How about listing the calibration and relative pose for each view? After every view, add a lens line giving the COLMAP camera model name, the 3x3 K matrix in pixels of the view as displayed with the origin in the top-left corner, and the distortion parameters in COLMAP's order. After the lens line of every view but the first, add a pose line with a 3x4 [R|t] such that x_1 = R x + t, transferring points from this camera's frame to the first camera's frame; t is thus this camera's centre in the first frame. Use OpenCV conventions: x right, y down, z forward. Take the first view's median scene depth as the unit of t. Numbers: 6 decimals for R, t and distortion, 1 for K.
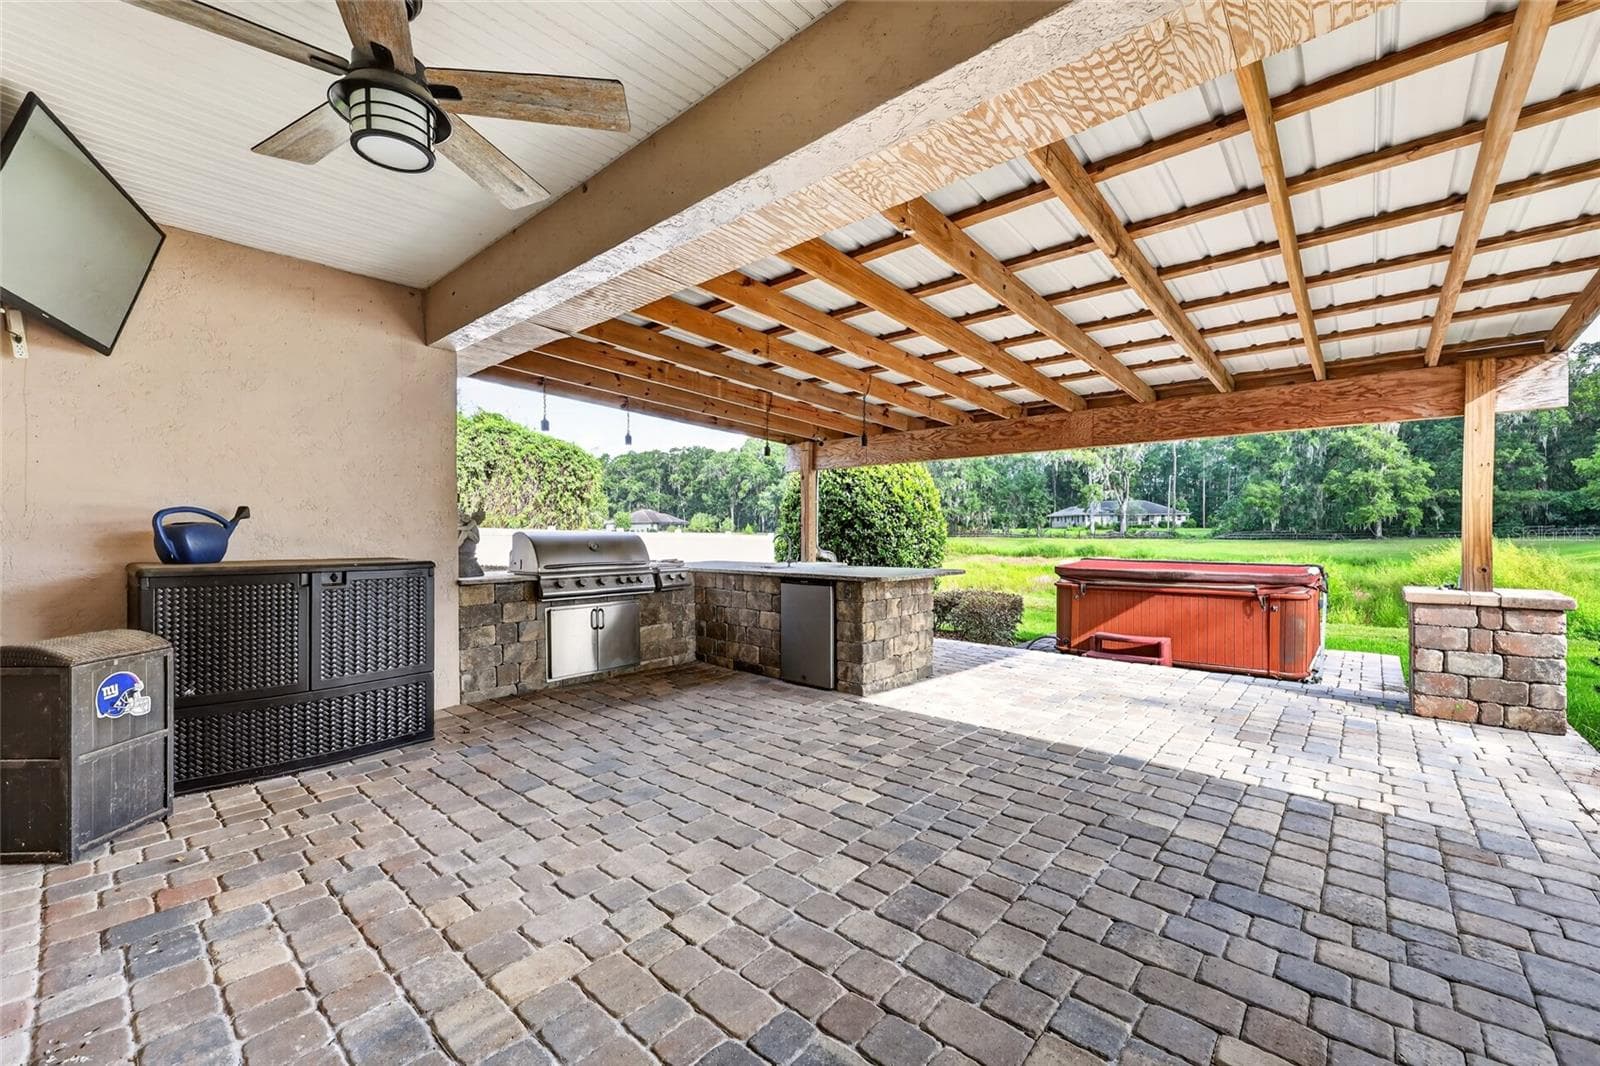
lens RADIAL K [[642.8, 0, 792.0], [0, 642.8, 534.9], [0, 0, 1]] dist [-0.001676, 0.000009]
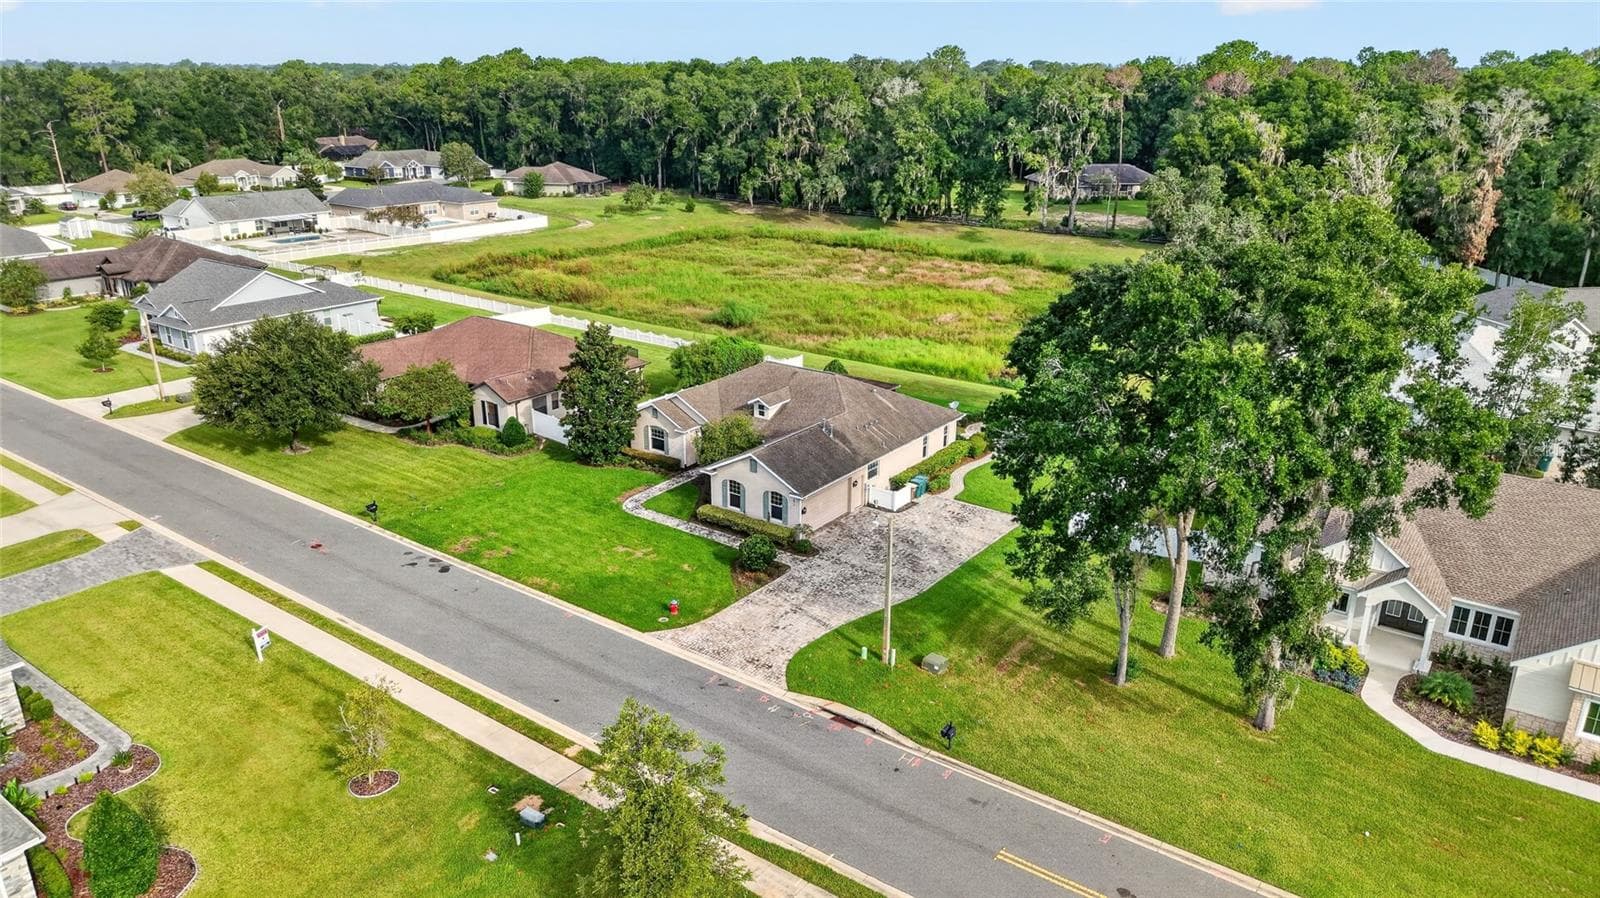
lens RADIAL K [[1064.6, 0, 795.1], [0, 1064.6, 474.5], [0, 0, 1]] dist [0.050856, -0.067435]
pose [[0.995192, -0.023996, 0.094960, -0.122461], [-0.009933, 0.939799, 0.341583, -0.269699], [-0.097440, -0.340884, 0.935042, -0.879828]]
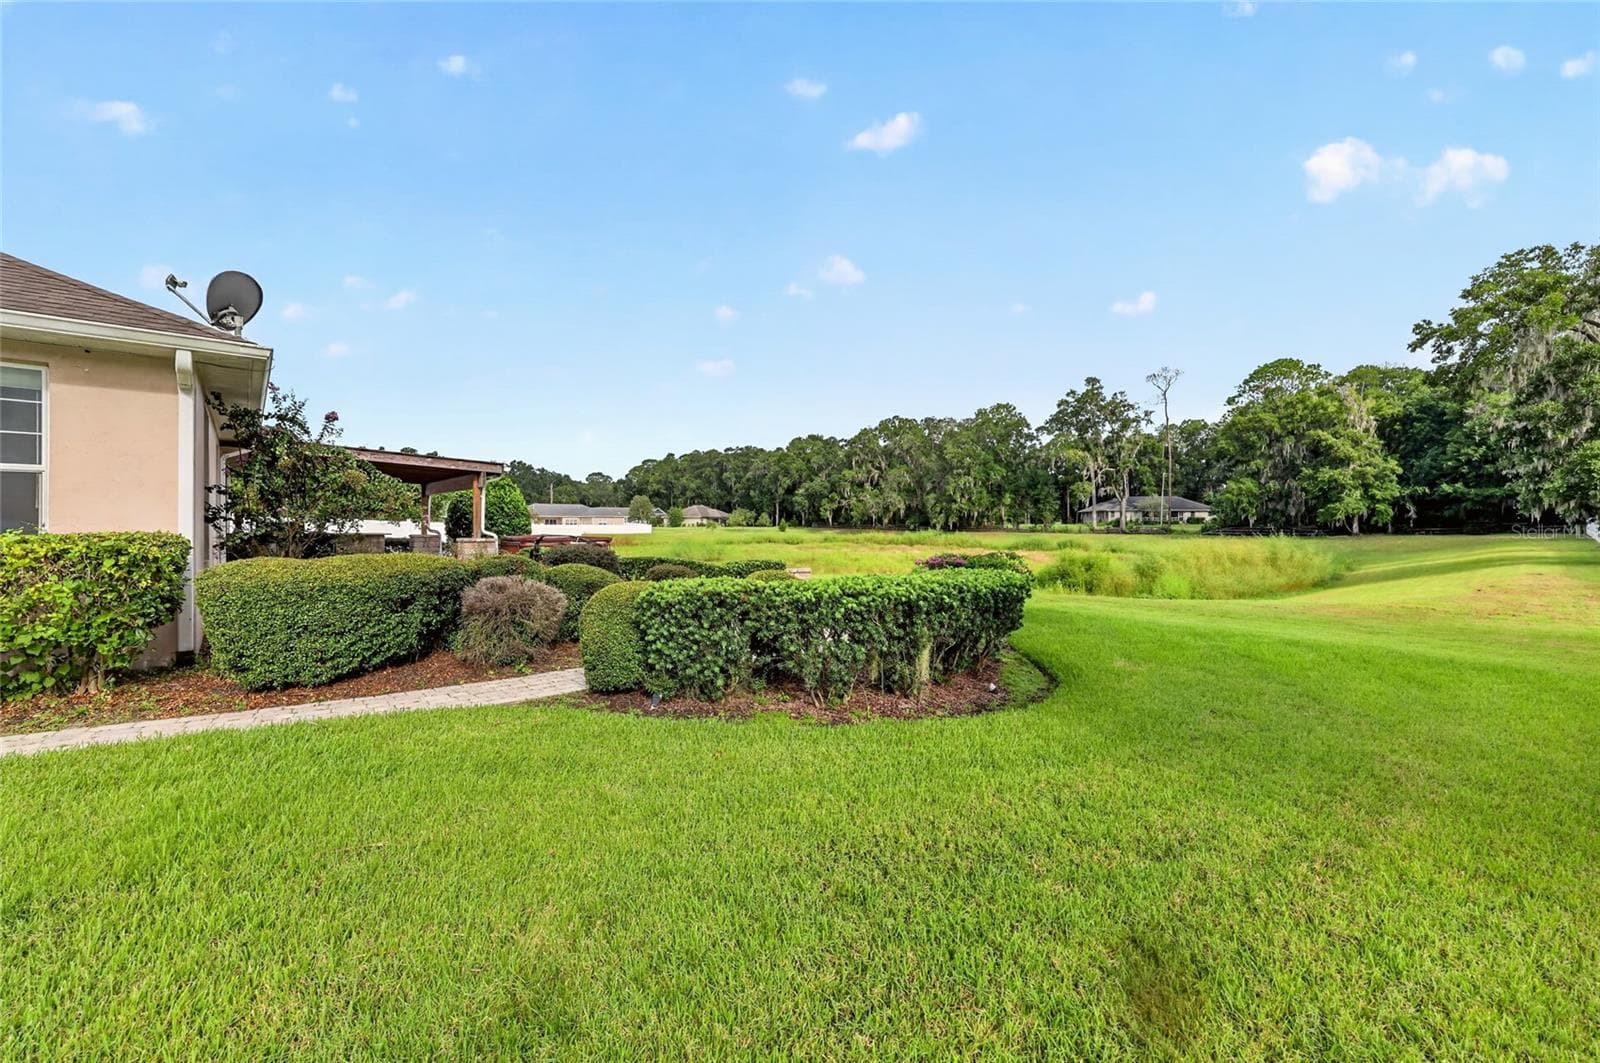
lens RADIAL K [[641.5, 0, 803.0], [0, 641.5, 528.5], [0, 0, 1]] dist [-0.001253, -0.000014]
pose [[0.991840, 0.005710, -0.127363, 0.172492], [-0.005975, 0.999981, -0.001692, 0.002162], [0.127351, 0.002439, 0.991855, -0.109975]]
